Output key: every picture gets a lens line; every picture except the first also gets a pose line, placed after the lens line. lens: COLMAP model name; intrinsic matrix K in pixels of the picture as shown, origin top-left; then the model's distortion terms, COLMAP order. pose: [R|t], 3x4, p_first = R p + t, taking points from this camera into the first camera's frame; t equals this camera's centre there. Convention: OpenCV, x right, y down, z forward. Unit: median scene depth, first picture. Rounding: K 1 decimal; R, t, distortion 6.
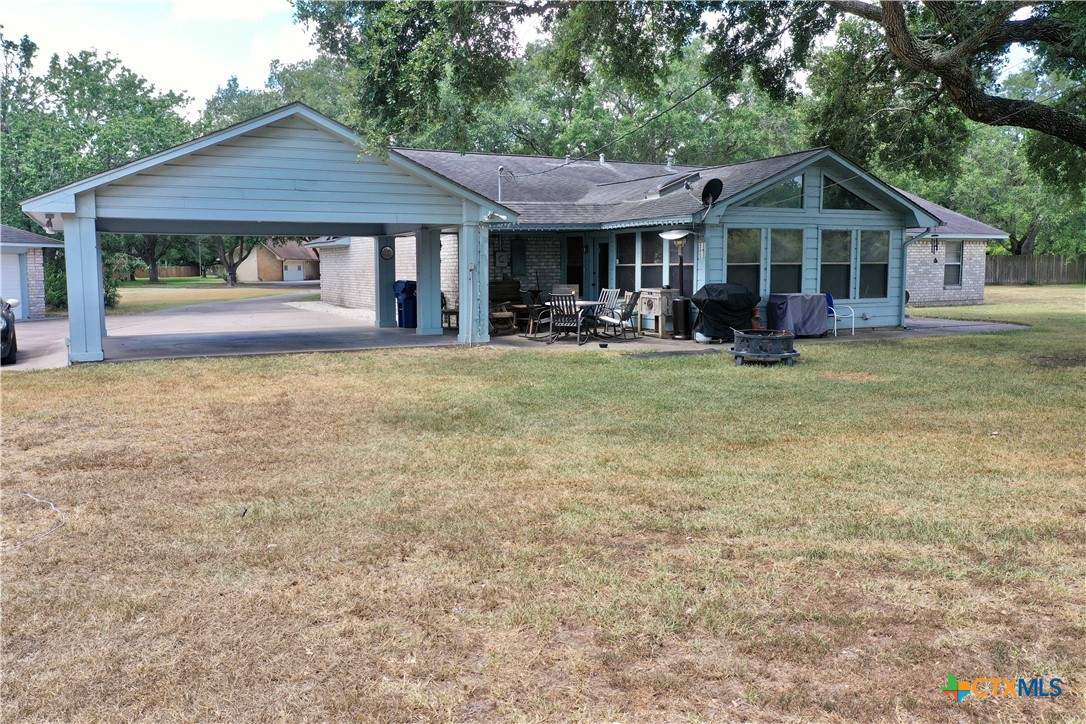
lens RADIAL K [[883.4, 0, 540.8], [0, 883.4, 367.3], [0, 0, 1]] dist [0.002995, 0.012045]
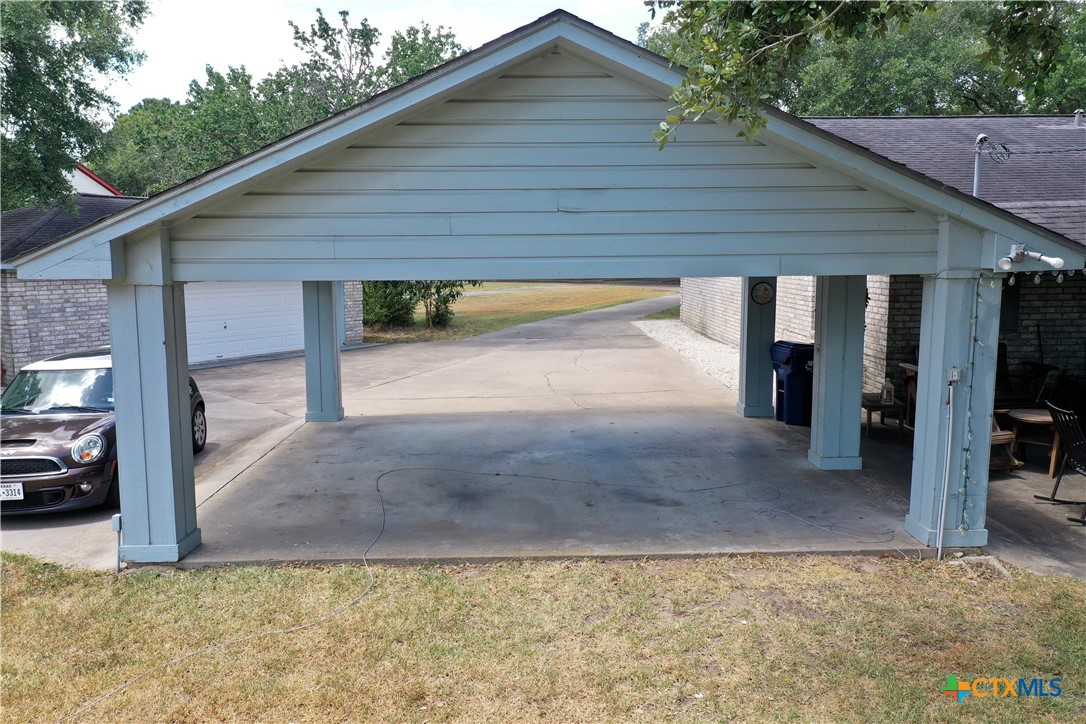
lens RADIAL K [[883.4, 0, 538.6], [0, 883.4, 362.7], [0, 0, 1]] dist [0.002995, 0.012045]
pose [[0.909857, 0.046976, -0.412254, -0.062340], [-0.039986, 0.998873, 0.025571, -0.089408], [0.412991, -0.006782, 0.910710, 0.386202]]
